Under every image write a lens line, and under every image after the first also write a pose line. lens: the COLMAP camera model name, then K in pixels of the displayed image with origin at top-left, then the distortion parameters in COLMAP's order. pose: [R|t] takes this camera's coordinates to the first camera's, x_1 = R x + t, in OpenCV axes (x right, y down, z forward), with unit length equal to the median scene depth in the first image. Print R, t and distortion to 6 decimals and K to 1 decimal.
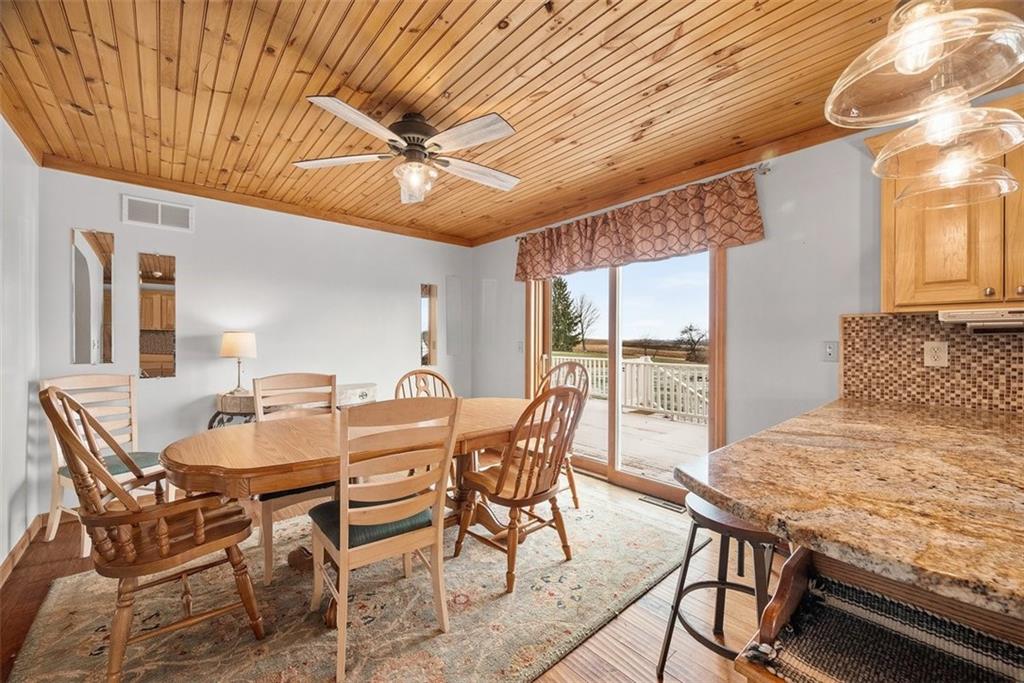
lens RADIAL K [[403.1, 0, 514.5], [0, 403.1, 343.2], [0, 0, 1]] dist [0.000346, 0.000048]
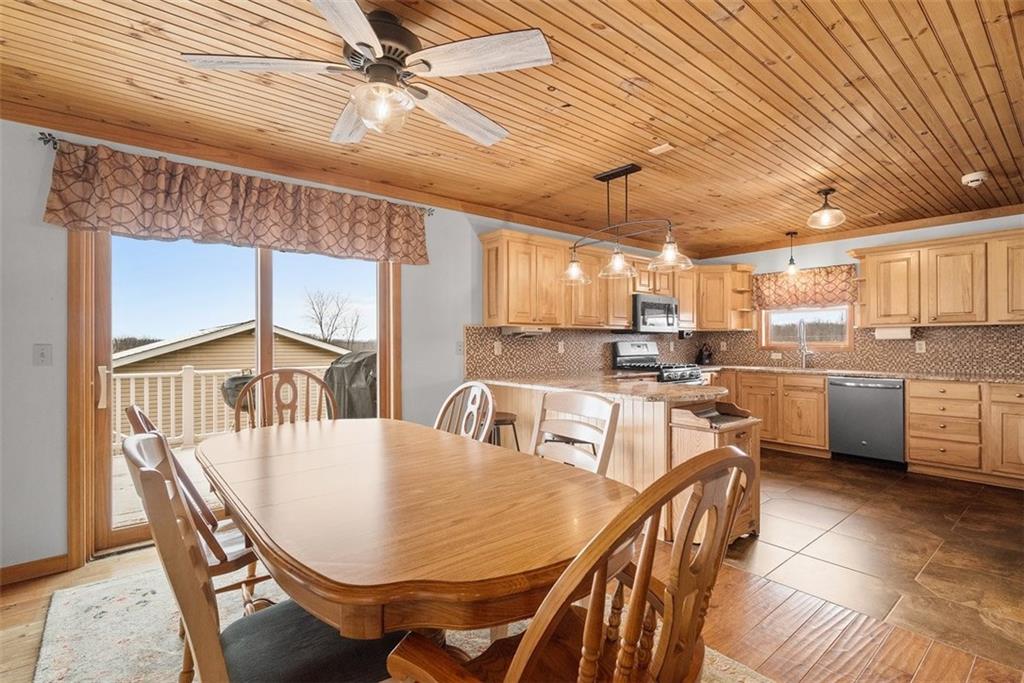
lens RADIAL K [[478.2, 0, 512.0], [0, 478.2, 341.5], [0, 0, 1]] dist [0.000089, -0.000108]
pose [[0.036421, -0.002086, 0.999334, -0.781862], [0.005565, 0.999983, 0.001885, -0.005552], [-0.999321, 0.005493, 0.036432, 0.554191]]
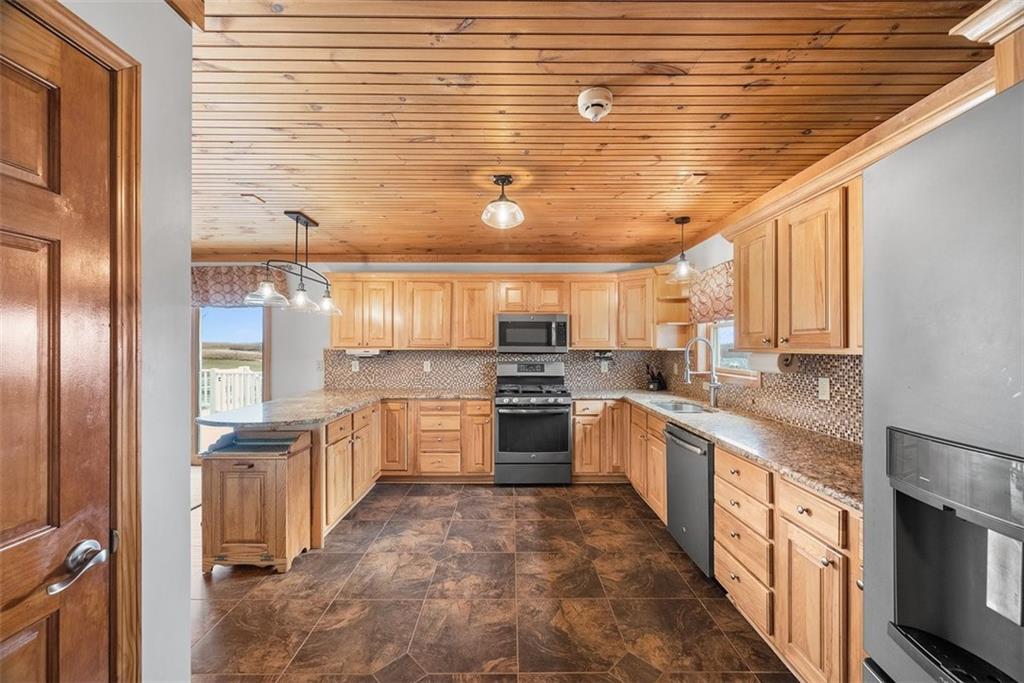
lens RADIAL K [[403.1, 0, 514.5], [0, 403.1, 343.2], [0, 0, 1]] dist [0.000346, 0.000048]
pose [[0.656647, 0.003968, 0.754188, -0.078980], [0.003168, 0.999963, -0.008019, -0.056587], [-0.754191, 0.007655, 0.656610, -0.812304]]
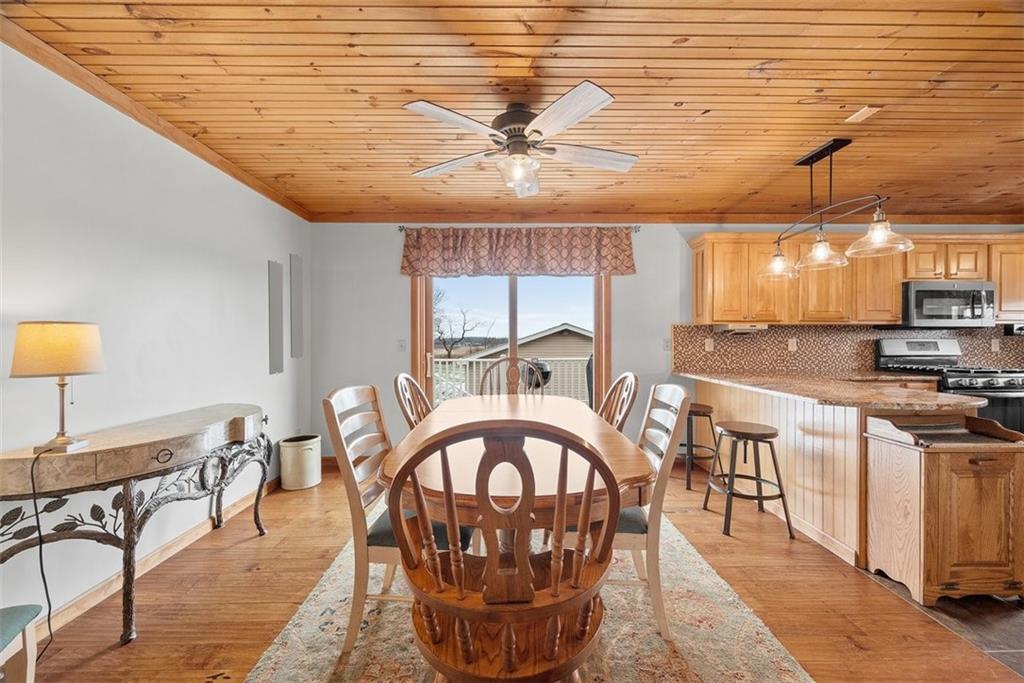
lens RADIAL K [[403.1, 0, 514.5], [0, 403.1, 343.2], [0, 0, 1]] dist [0.000346, 0.000048]
pose [[0.648825, -0.009461, 0.760879, -0.732060], [0.005970, 0.999955, 0.007343, -0.002190], [-0.760914, -0.000222, 0.648853, 0.281074]]
